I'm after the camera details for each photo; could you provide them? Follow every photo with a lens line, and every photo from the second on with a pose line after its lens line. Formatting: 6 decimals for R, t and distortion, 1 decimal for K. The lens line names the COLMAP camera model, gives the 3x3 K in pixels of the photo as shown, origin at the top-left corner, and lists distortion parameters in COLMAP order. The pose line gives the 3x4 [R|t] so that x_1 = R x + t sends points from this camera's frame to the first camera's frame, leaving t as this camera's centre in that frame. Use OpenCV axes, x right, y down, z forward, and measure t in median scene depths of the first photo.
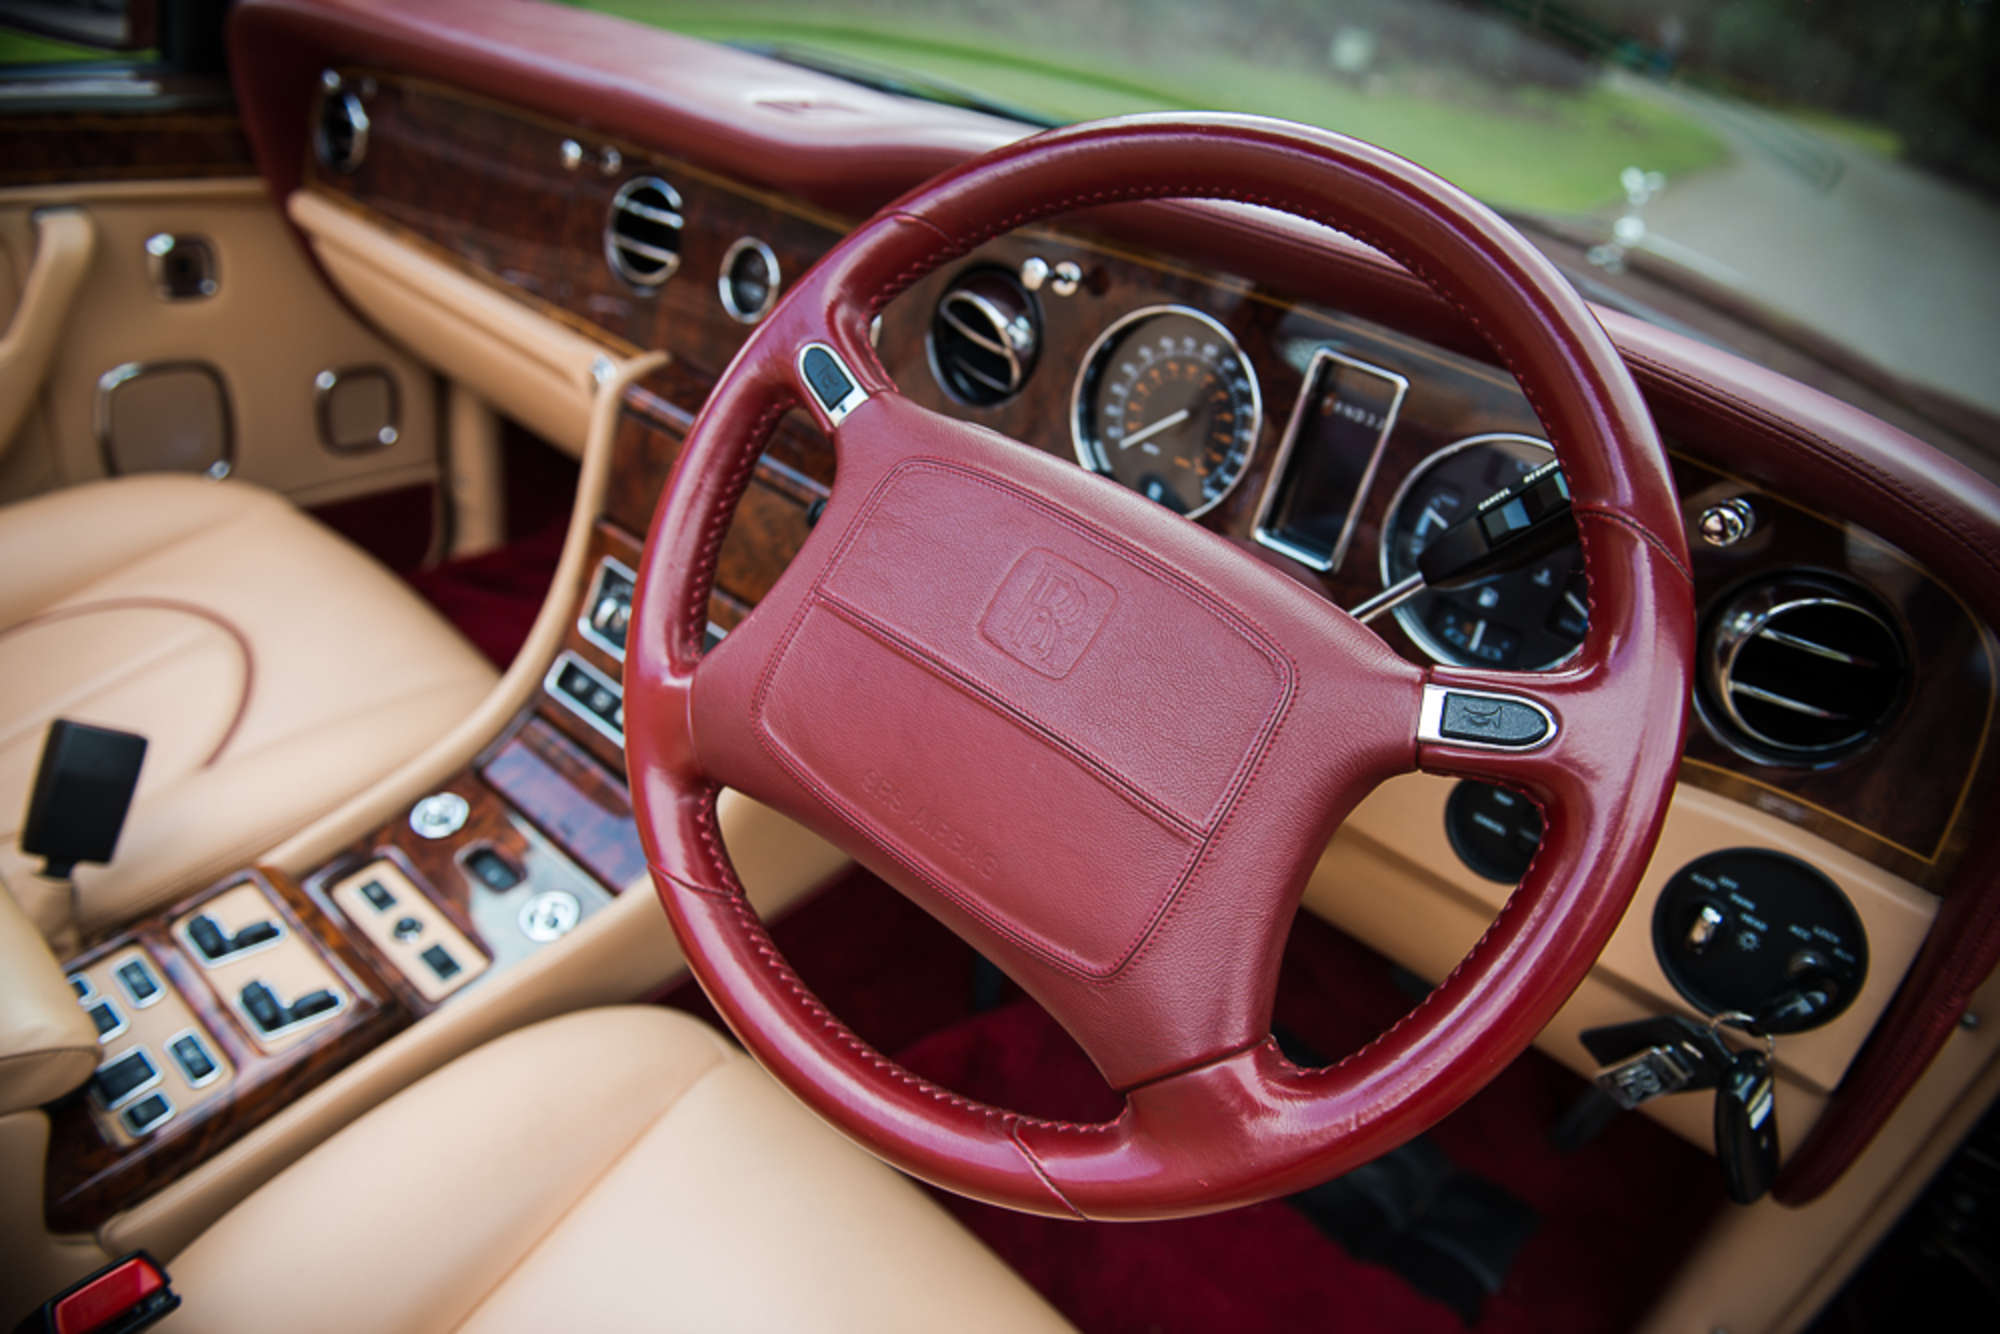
lens RADIAL K [[1310.7, 0, 1000.0], [0, 1310.7, 667.0], [0, 0, 1]] dist [-0.069832, 0.000970]
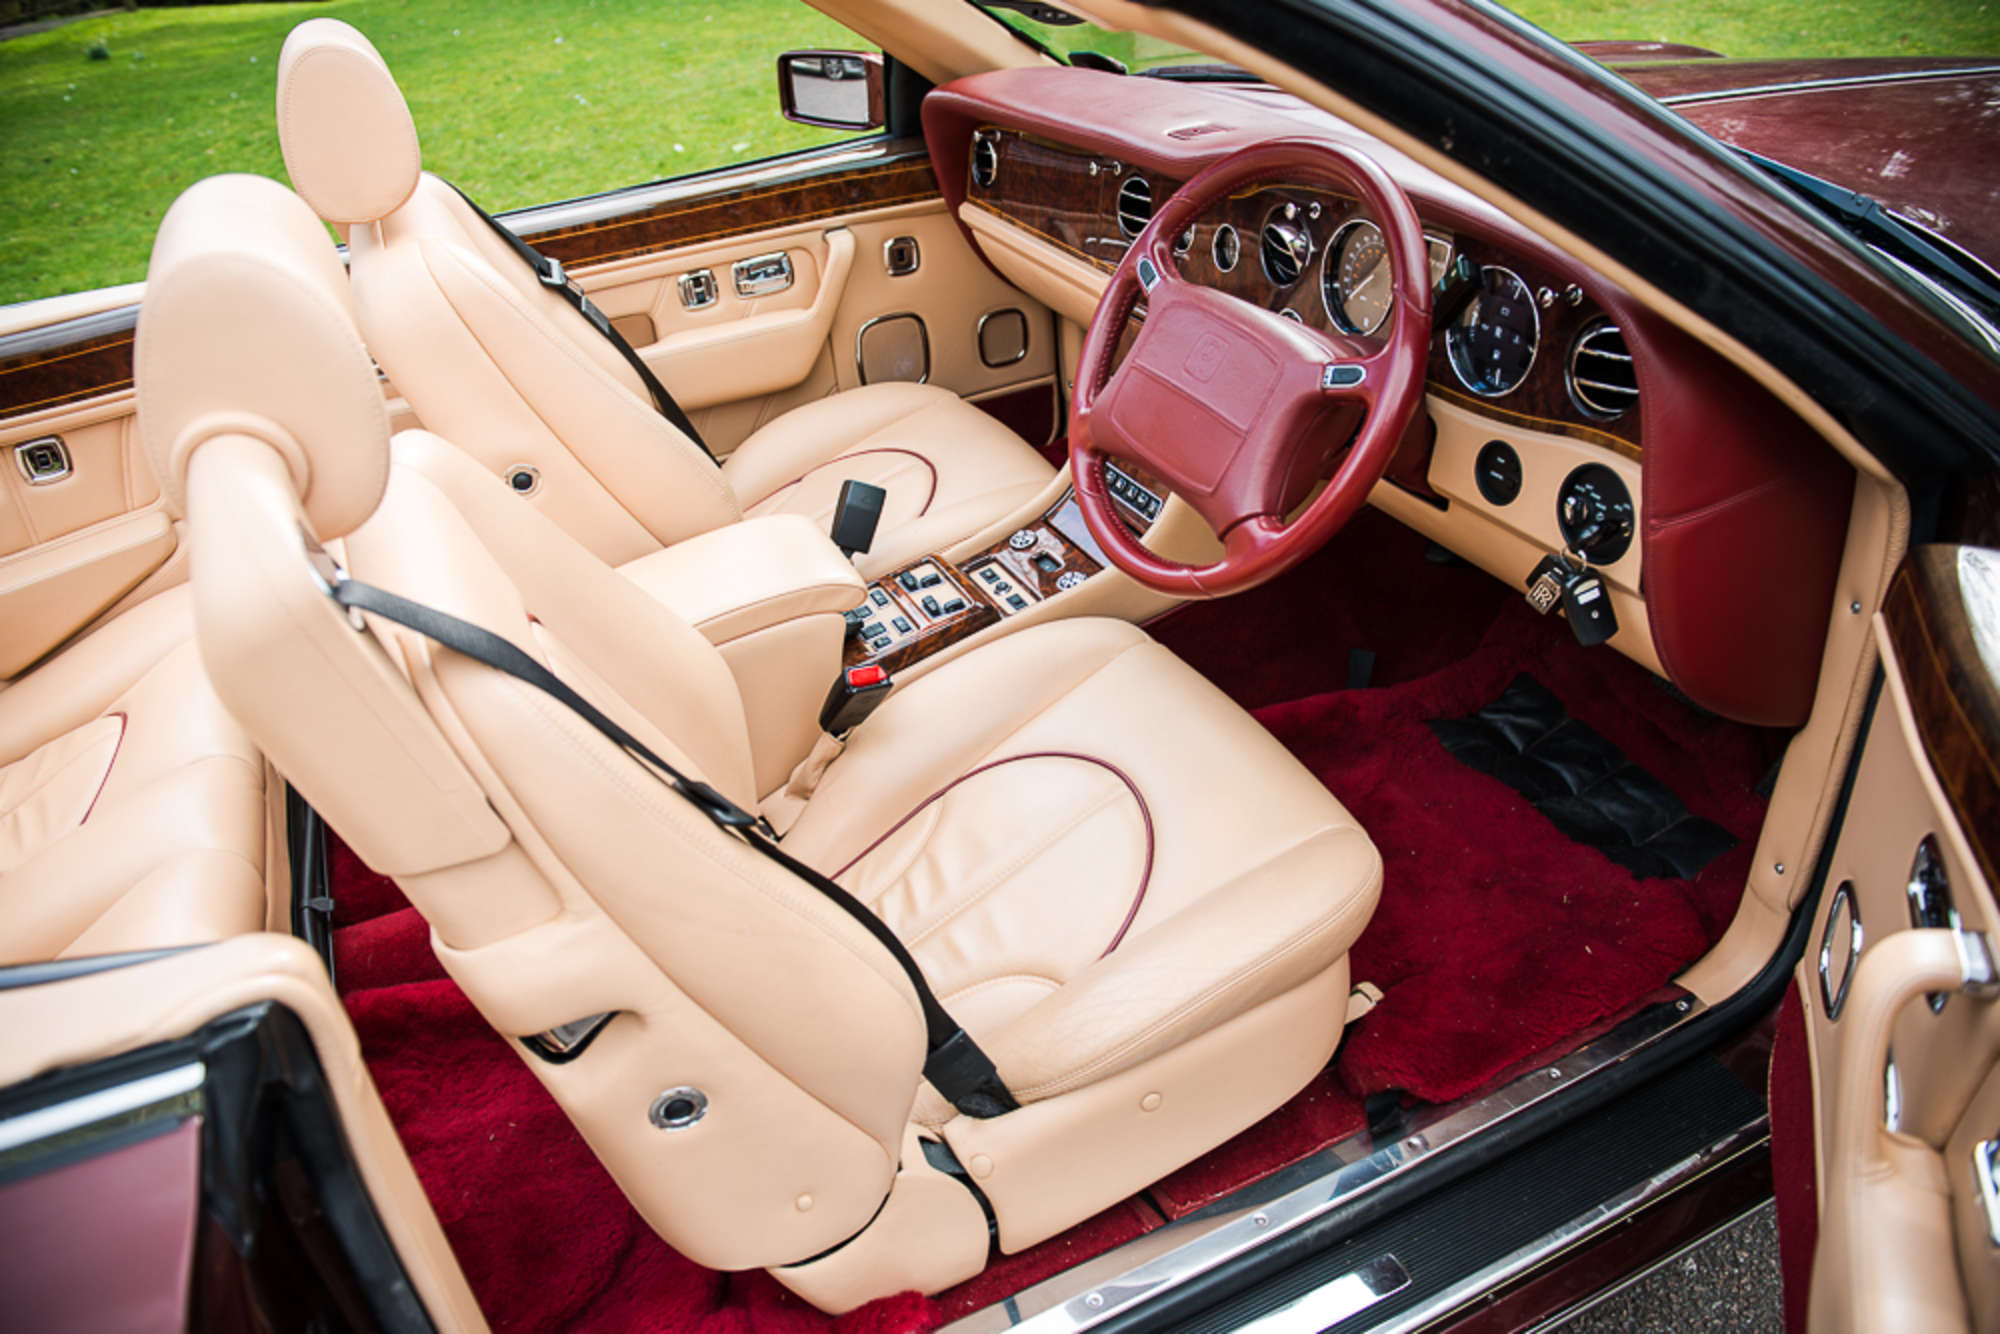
lens RADIAL K [[1390.6, 0, 1000.0], [0, 1390.6, 667.0], [0, 0, 1]] dist [-0.063326, -0.001404]
pose [[0.877399, 0.023601, -0.479181, 0.571255], [-0.012732, 0.999583, 0.025921, 0.286254], [0.479593, -0.016642, 0.877333, -0.881940]]
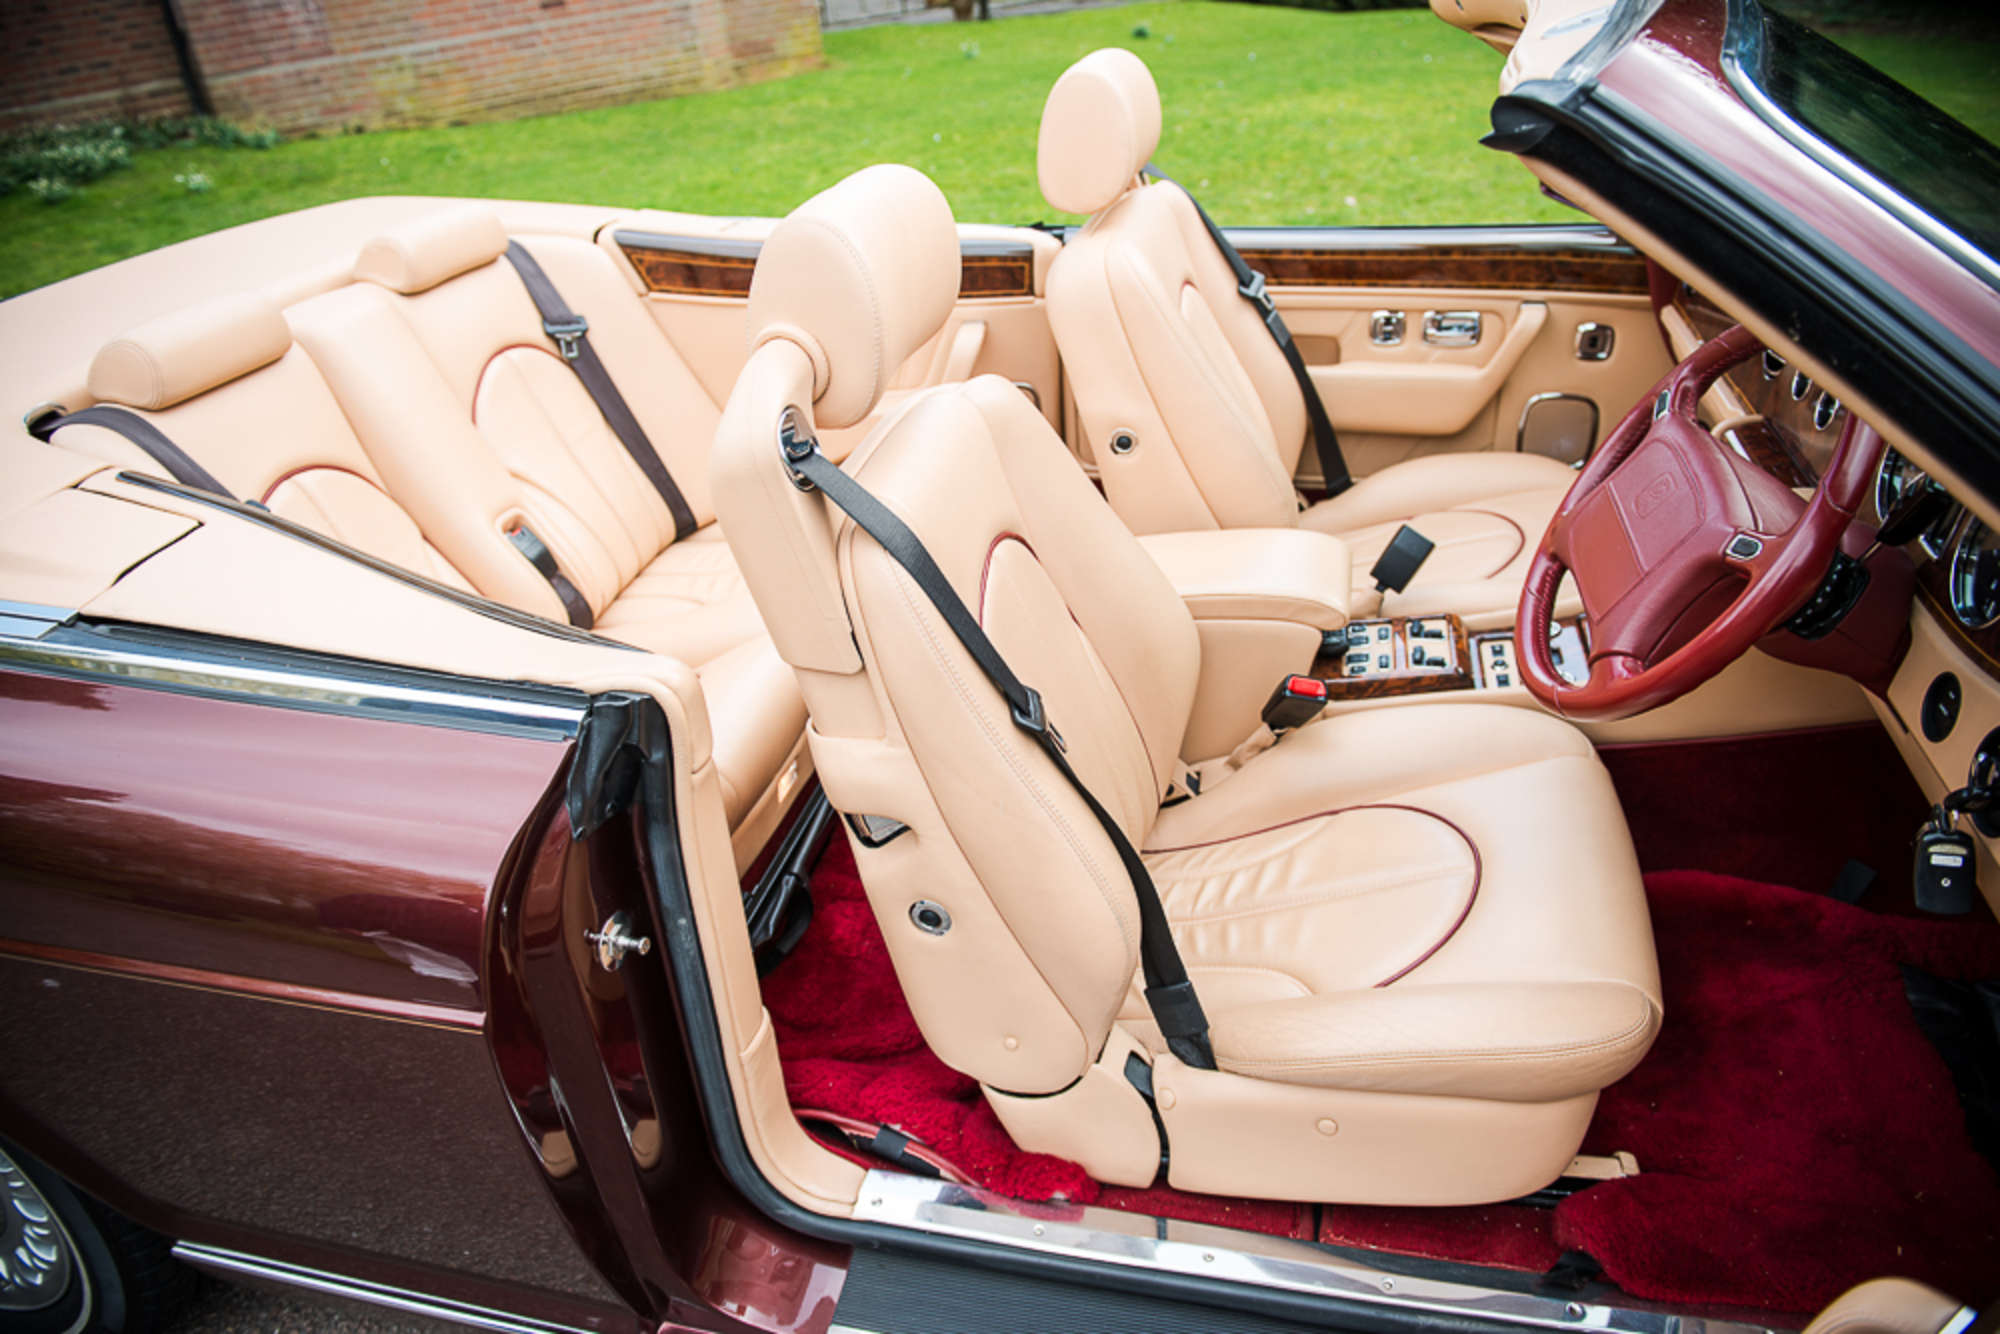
lens RADIAL K [[1310.7, 0, 1000.0], [0, 1310.7, 667.0], [0, 0, 1]] dist [-0.069832, 0.000970]
pose [[0.436286, 0.278800, -0.855526, 0.999393], [-0.334947, 0.932779, 0.133164, 0.212637], [0.835143, 0.228459, 0.500342, -0.708939]]
